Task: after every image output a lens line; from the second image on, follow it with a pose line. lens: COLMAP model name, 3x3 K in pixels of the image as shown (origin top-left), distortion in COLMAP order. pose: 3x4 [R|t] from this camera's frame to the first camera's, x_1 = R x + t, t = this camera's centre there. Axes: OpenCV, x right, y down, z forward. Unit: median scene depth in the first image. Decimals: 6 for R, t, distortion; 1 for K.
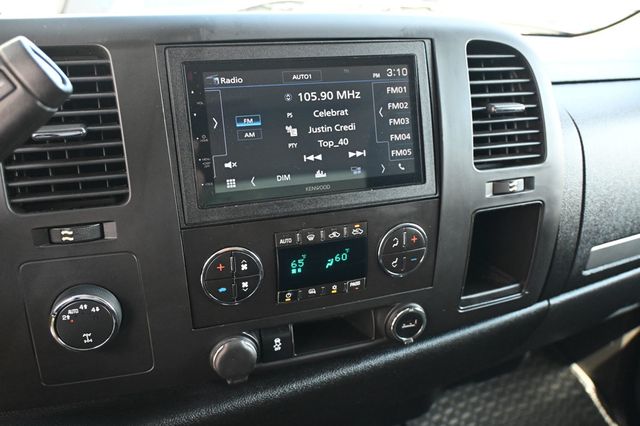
lens RADIAL K [[562.9, 0, 320.1], [0, 562.9, 214.7], [0, 0, 1]] dist [-0.008358, -0.007136]
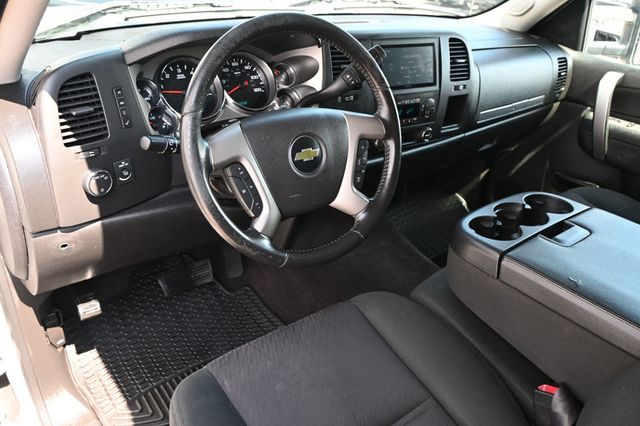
lens RADIAL K [[511.0, 0, 319.1], [0, 511.0, 212.7], [0, 0, 1]] dist [0.002387, -0.003615]
pose [[0.974442, -0.046836, 0.219703, -1.089889], [0.017713, 0.990998, 0.132700, 0.250762], [-0.223940, -0.125417, 0.966500, -1.652885]]
